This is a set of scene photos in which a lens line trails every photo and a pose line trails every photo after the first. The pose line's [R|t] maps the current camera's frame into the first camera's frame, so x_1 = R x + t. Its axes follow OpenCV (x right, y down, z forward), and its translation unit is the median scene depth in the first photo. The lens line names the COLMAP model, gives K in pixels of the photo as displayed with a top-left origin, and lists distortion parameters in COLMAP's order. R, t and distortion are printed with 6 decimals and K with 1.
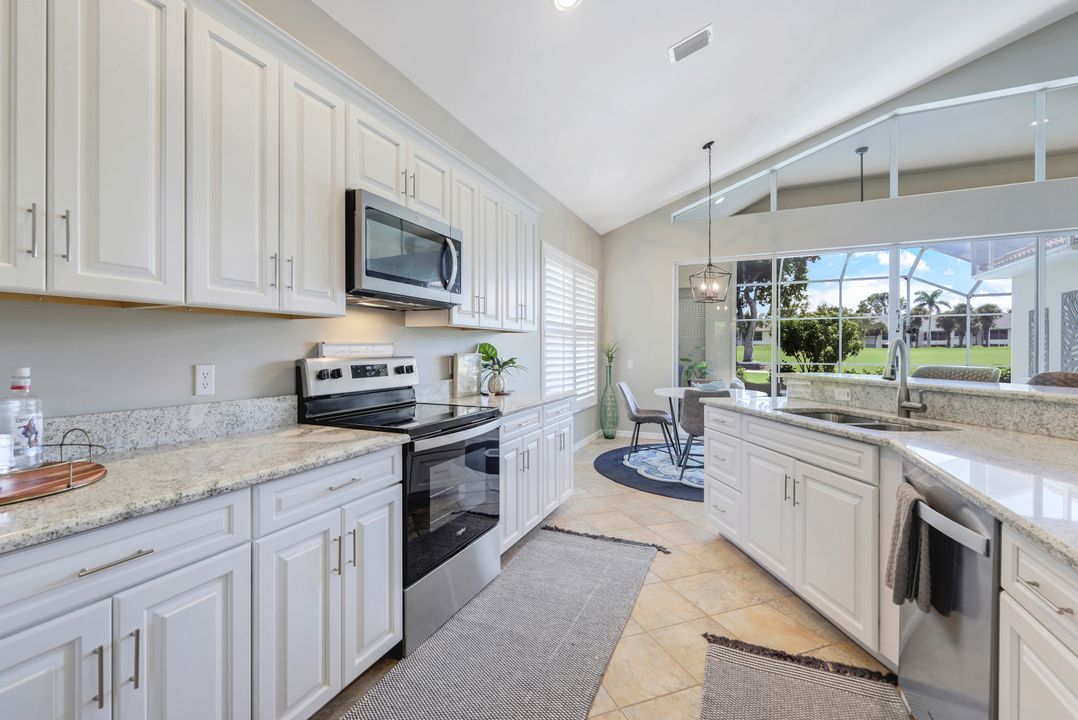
lens RADIAL K [[457.2, 0, 532.7], [0, 457.2, 352.0], [0, 0, 1]] dist [0.004971, -0.000384]
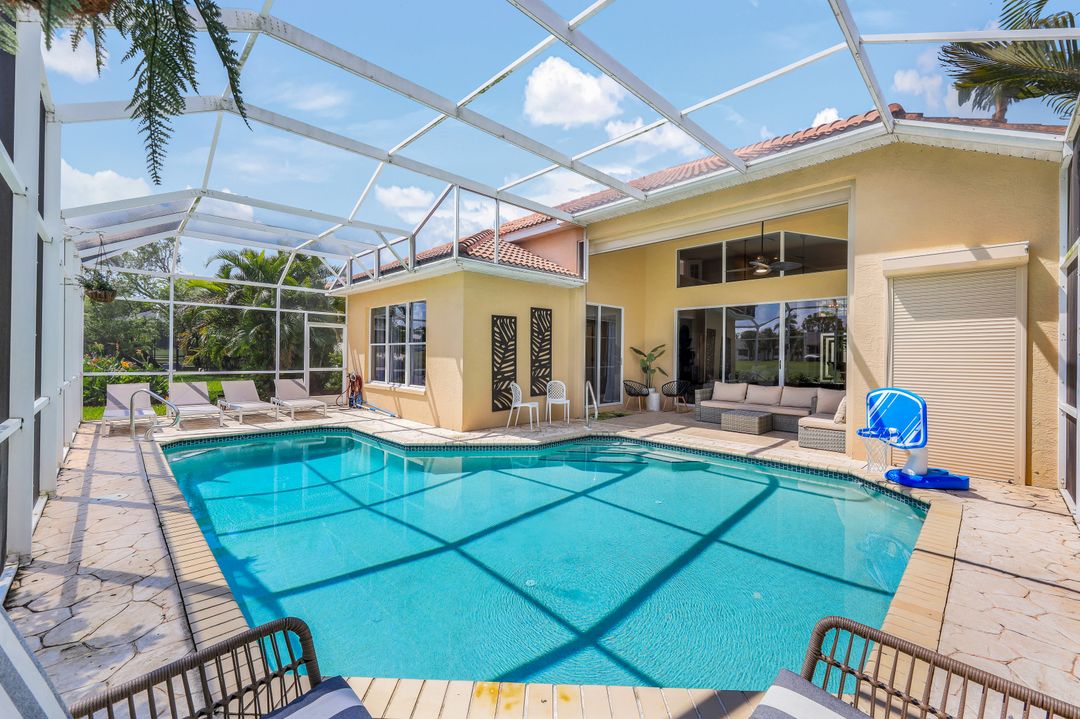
lens RADIAL K [[437.4, 0, 530.9], [0, 437.4, 356.0], [0, 0, 1]] dist [-0.000950, 0.000116]
pose [[-0.931417, -0.010523, 0.363803, 0.743150], [-0.009787, 0.999945, 0.003866, -0.007554], [-0.363823, 0.000040, -0.931468, 2.054689]]
